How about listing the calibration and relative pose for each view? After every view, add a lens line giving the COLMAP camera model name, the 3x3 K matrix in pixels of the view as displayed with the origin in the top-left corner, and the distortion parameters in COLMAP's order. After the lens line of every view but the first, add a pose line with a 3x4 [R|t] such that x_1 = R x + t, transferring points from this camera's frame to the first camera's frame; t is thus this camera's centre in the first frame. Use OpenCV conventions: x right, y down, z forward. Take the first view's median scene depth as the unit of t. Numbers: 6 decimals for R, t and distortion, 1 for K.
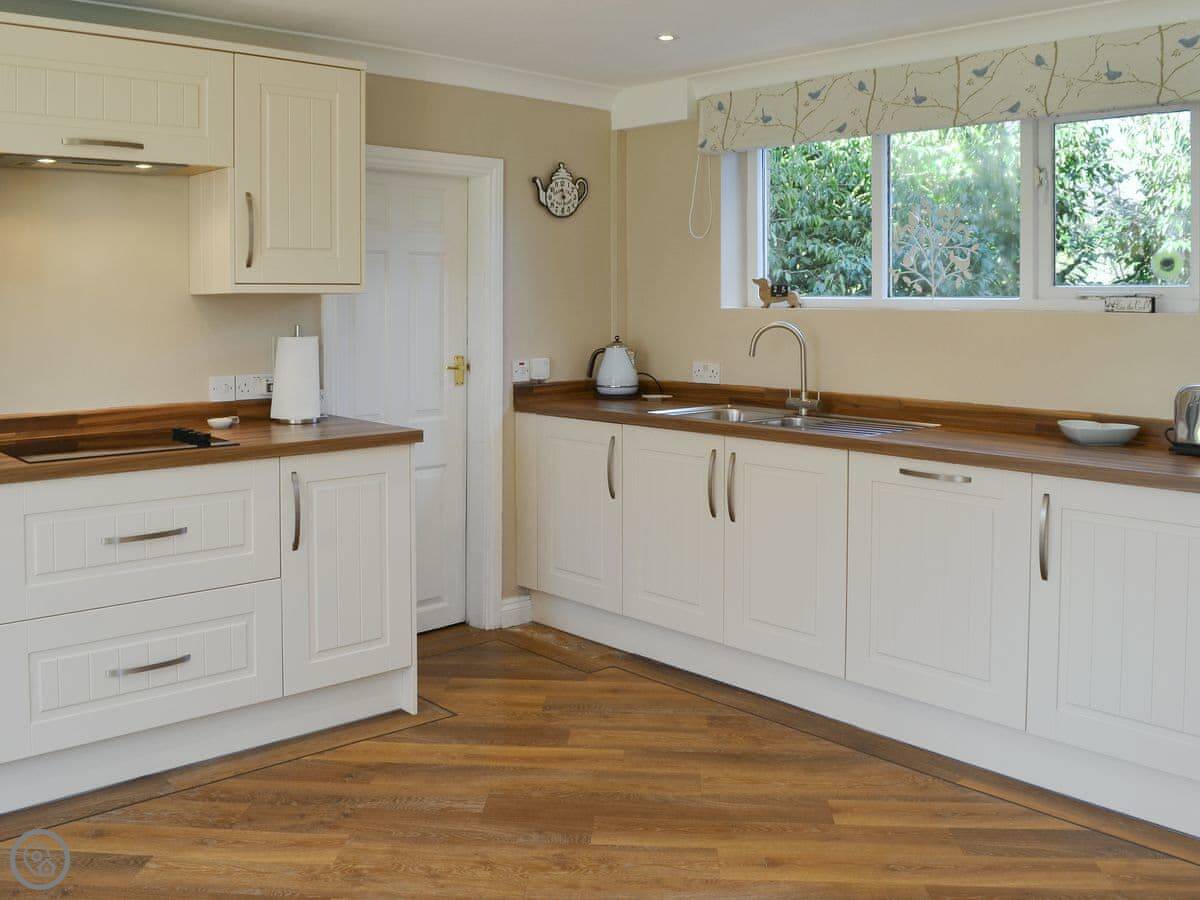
lens RADIAL K [[1115.0, 0, 600.0], [0, 1115.0, 450.0], [0, 0, 1]] dist [-0.074339, 0.005483]
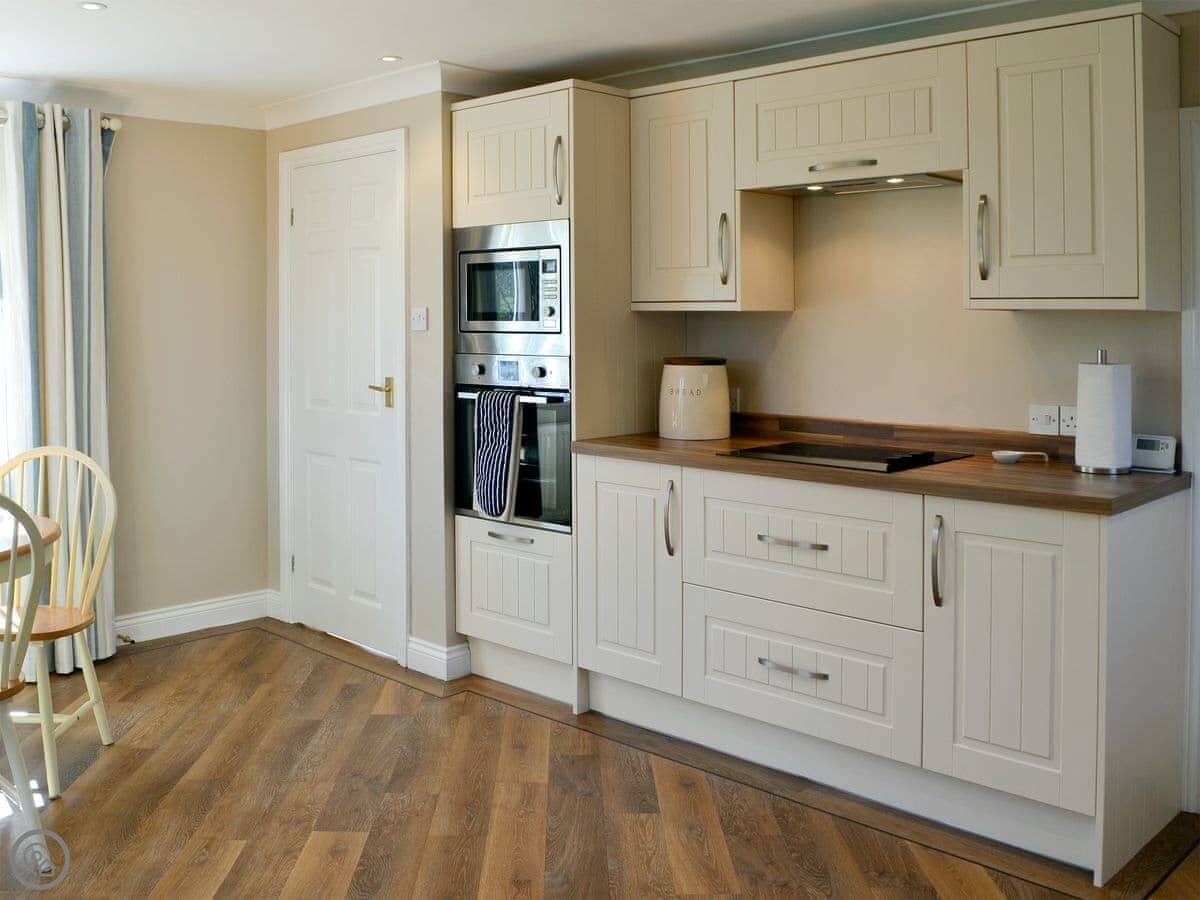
lens RADIAL K [[1160.2, 0, 599.7], [0, 1160.2, 426.9], [0, 0, 1]] dist [-0.083703, -0.003784]
pose [[0.070919, 0.089325, -0.993475, 0.604639], [-0.141358, 0.986830, 0.078636, -0.082741], [0.987415, 0.134859, 0.082612, 0.674473]]
